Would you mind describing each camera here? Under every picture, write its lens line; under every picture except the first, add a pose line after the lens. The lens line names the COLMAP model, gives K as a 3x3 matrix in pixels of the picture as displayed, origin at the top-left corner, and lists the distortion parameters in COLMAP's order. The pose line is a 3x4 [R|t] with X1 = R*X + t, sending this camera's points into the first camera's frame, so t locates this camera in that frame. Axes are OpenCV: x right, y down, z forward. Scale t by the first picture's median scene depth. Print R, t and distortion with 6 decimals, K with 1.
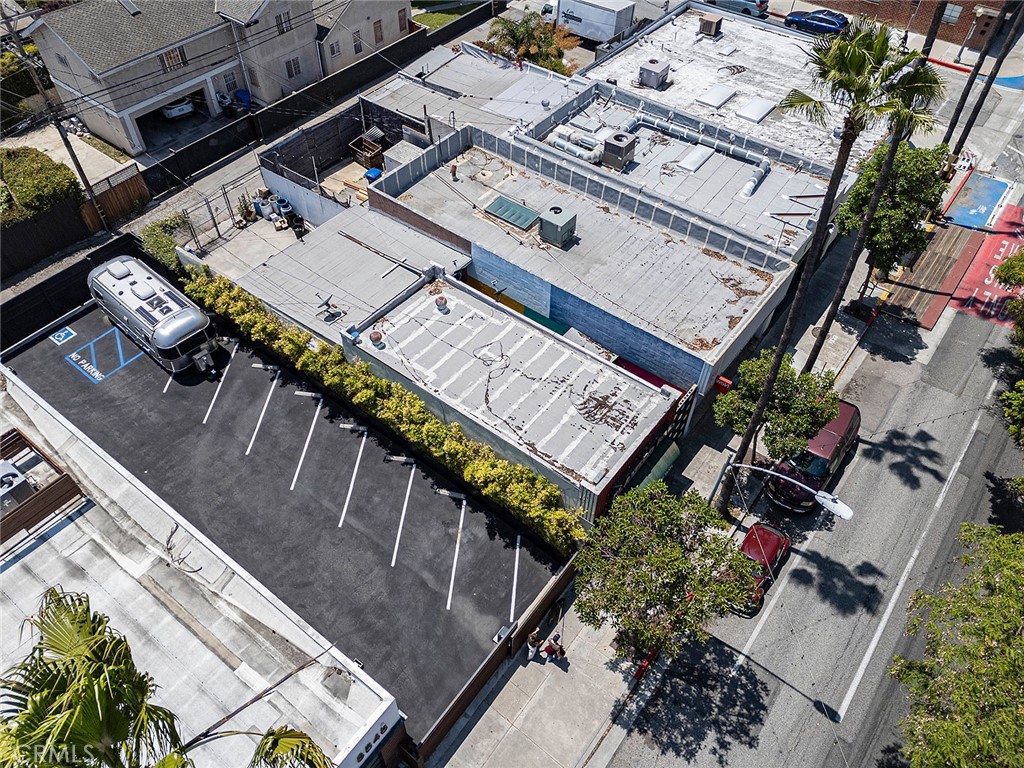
lens RADIAL K [[749.4, 0, 515.5], [0, 749.4, 383.2], [0, 0, 1]] dist [0.075631, -0.071214]
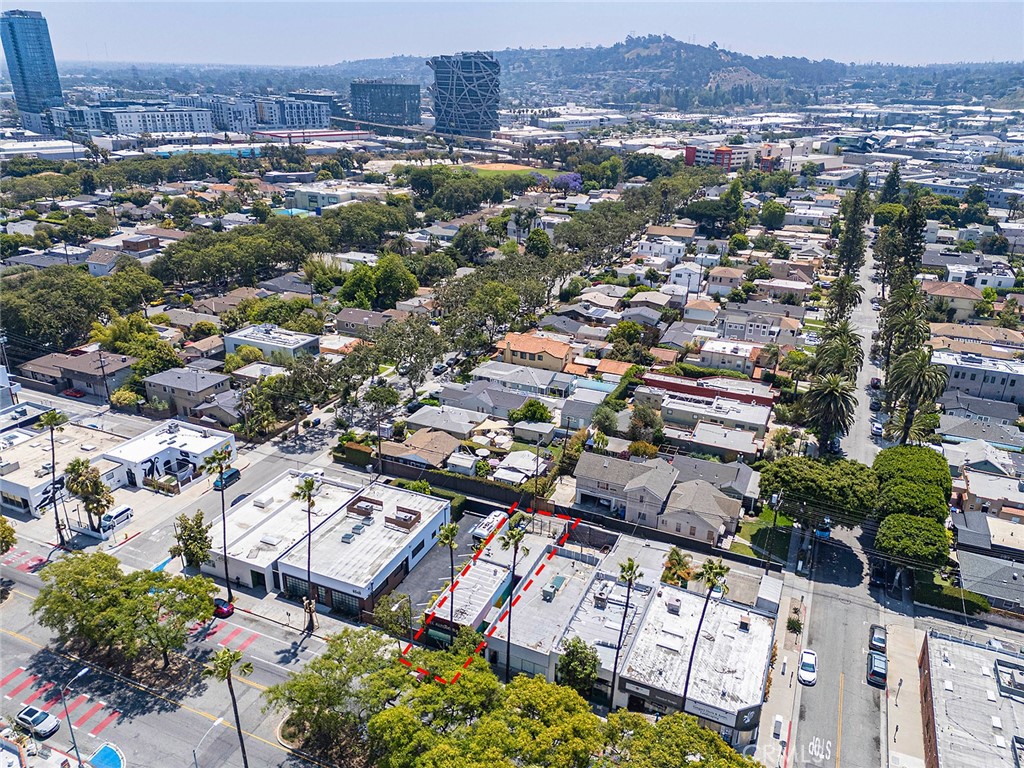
lens RADIAL K [[746.7, 0, 514.1], [0, 746.7, 384.8], [0, 0, 1]] dist [0.091138, -0.098013]
pose [[0.233839, 0.364905, -0.901201, 2.097581], [-0.739029, 0.669010, 0.079129, -0.802585], [0.631788, 0.647510, 0.426116, -0.630802]]
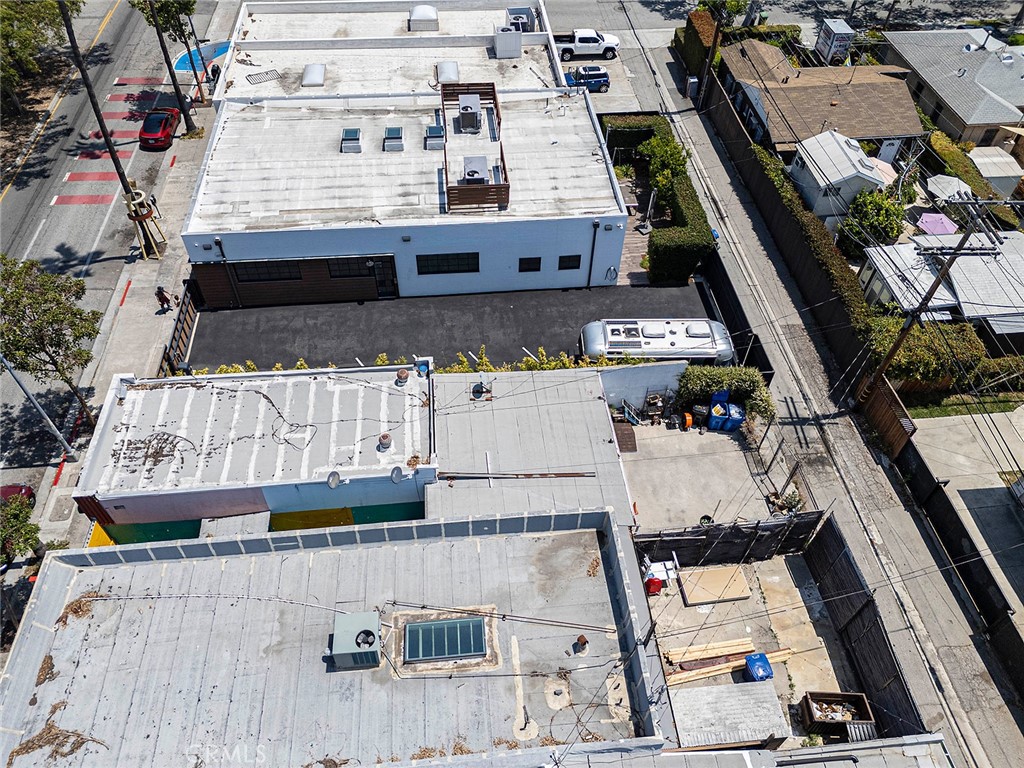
lens RADIAL K [[749.4, 0, 515.5], [0, 749.4, 383.2], [0, 0, 1]] dist [0.075631, -0.071214]
pose [[-0.729368, 0.495340, -0.471868, 0.157650], [-0.532380, 0.022208, 0.846214, -0.853440], [0.429643, 0.868415, 0.247511, 0.706077]]
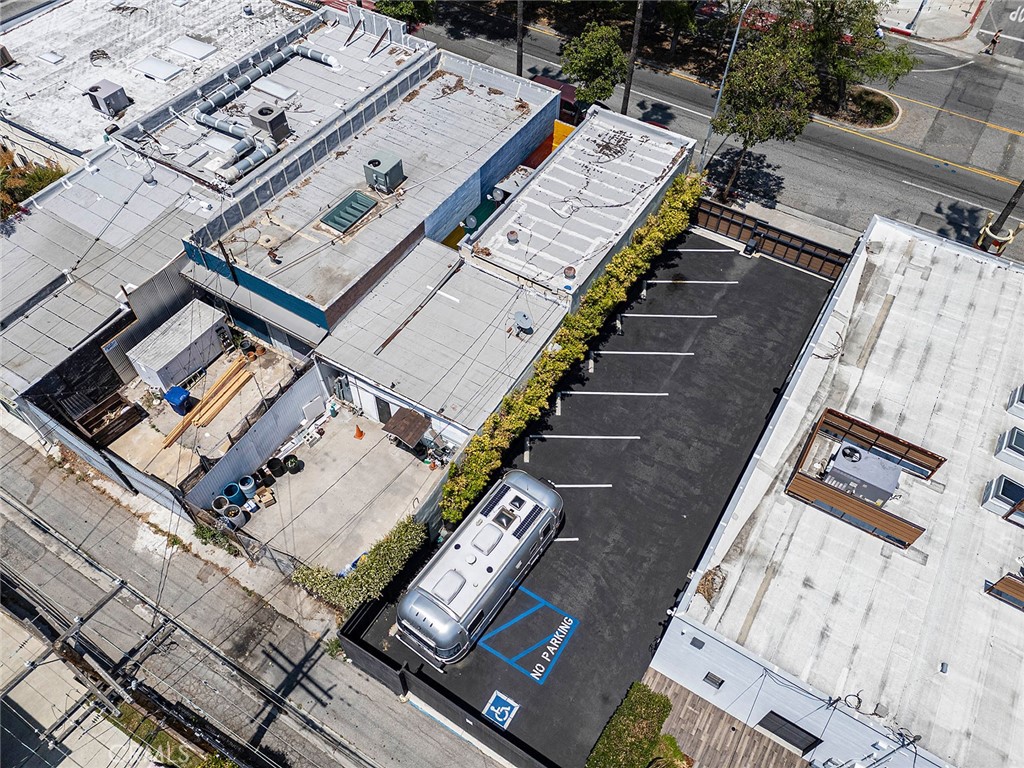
lens RADIAL K [[749.4, 0, 515.5], [0, 749.4, 383.2], [0, 0, 1]] dist [0.075631, -0.071214]
pose [[-0.101556, -0.792445, 0.601429, -0.794684], [0.736220, 0.346730, 0.581170, -0.571821], [-0.669079, 0.501805, 0.548202, 0.476557]]
